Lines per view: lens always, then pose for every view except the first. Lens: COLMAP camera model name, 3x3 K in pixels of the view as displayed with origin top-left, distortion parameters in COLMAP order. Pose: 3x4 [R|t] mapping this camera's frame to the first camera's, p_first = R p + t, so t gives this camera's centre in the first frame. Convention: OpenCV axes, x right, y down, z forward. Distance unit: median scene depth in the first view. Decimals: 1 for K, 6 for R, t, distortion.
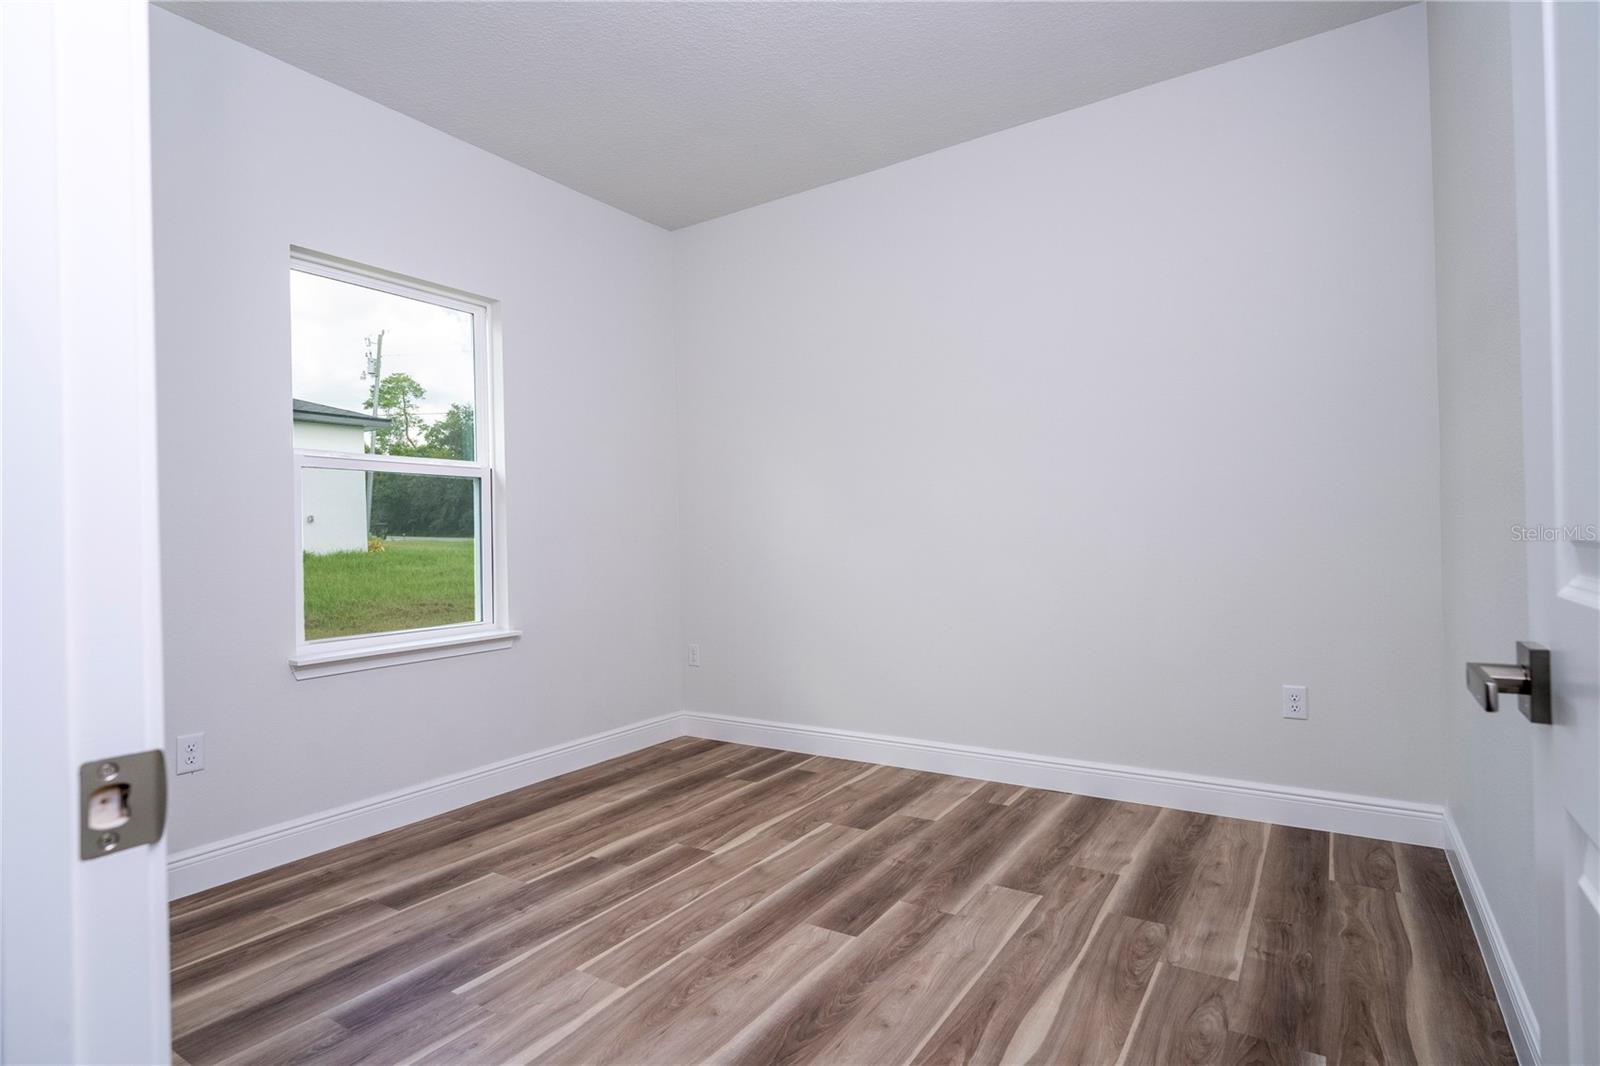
lens RADIAL K [[805.7, 0, 802.5], [0, 805.7, 516.6], [0, 0, 1]] dist [-0.000437, -0.000473]
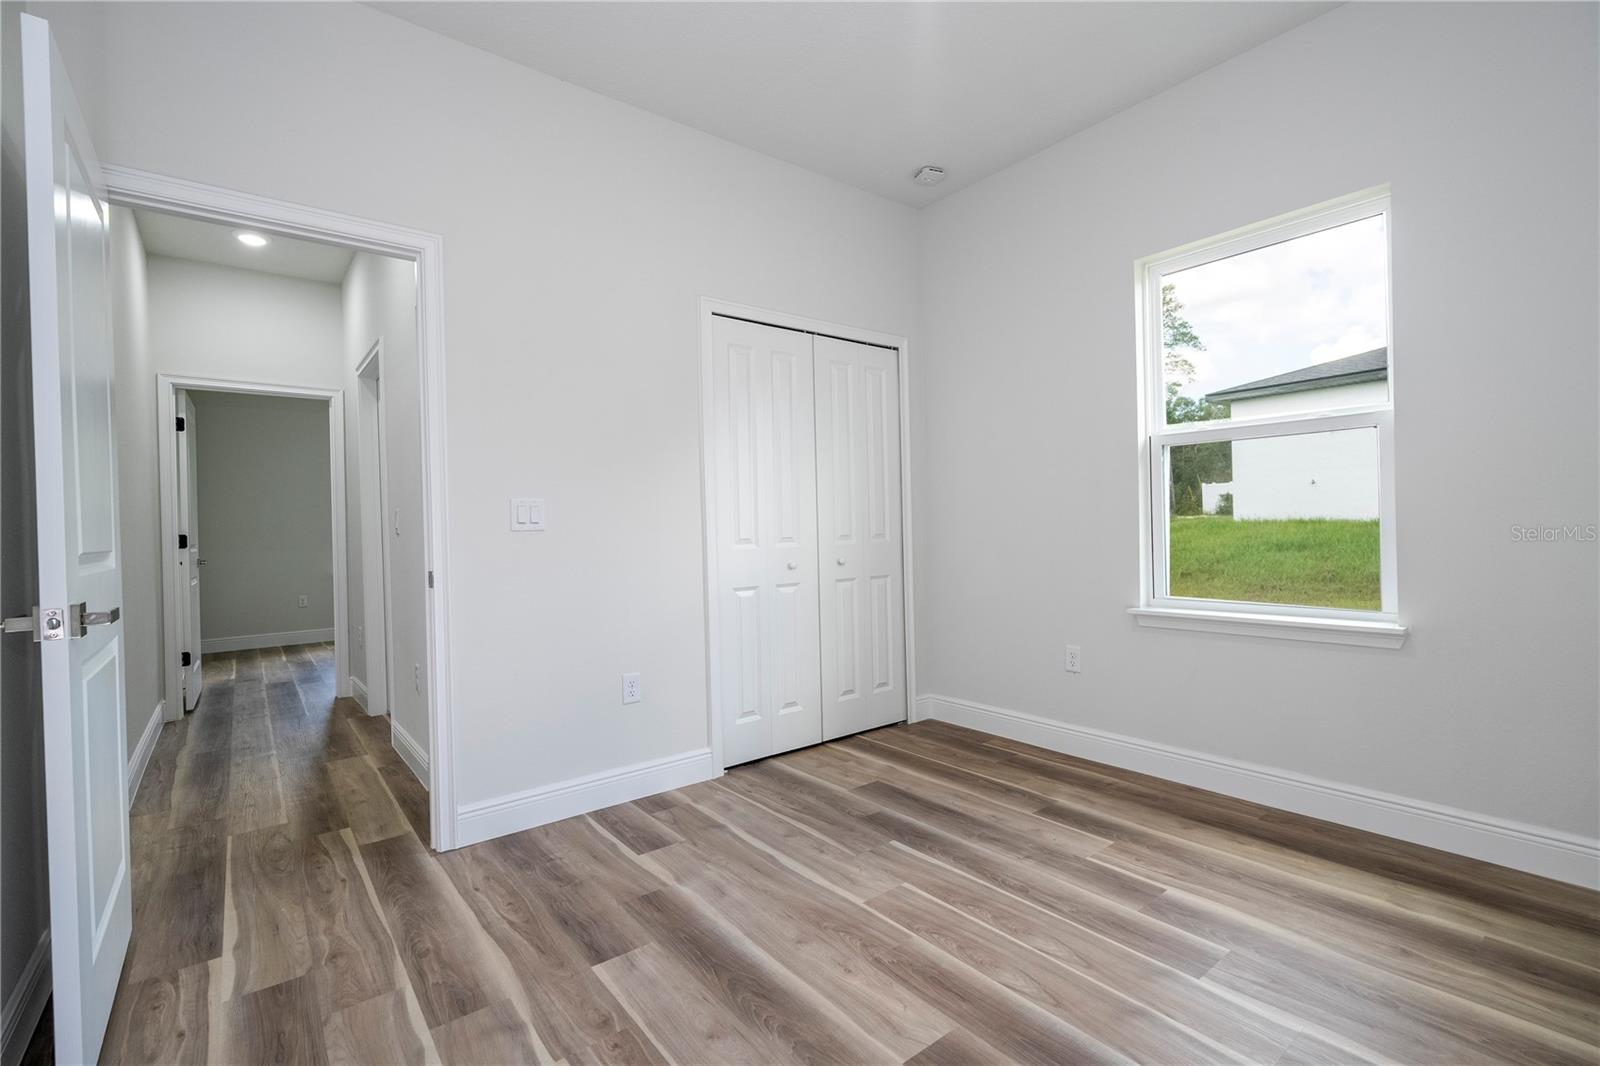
lens RADIAL K [[720.9, 0, 825.1], [0, 720.9, 529.3], [0, 0, 1]] dist [-0.000734, 0.000149]
pose [[-0.294118, 0.036737, -0.955063, 0.564618], [0.056909, 0.998161, 0.020870, 0.008710], [0.954073, -0.048214, -0.295668, 0.922354]]
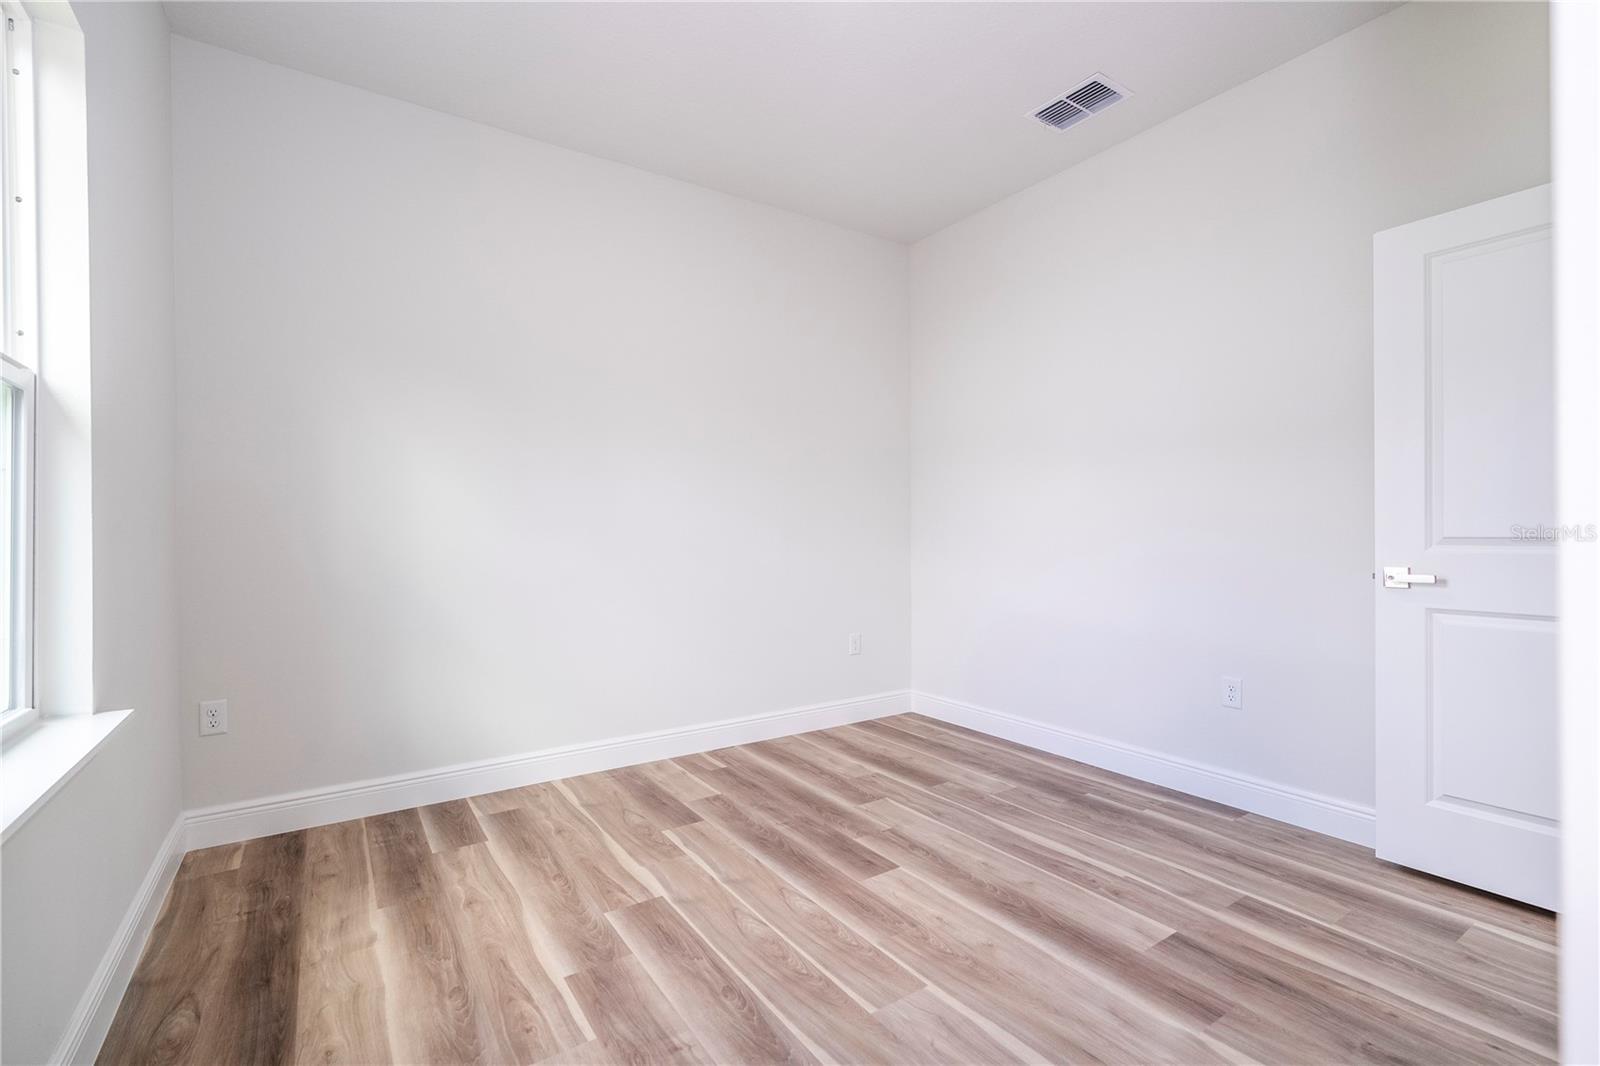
lens RADIAL K [[720.9, 0, 808.1], [0, 720.9, 545.0], [0, 0, 1]] dist [-0.000734, 0.000149]
pose [[0.386845, 0.004585, 0.922134, -0.789060], [-0.028163, 0.999580, 0.006844, 0.028881], [-0.921715, -0.028618, 0.386811, 0.578791]]
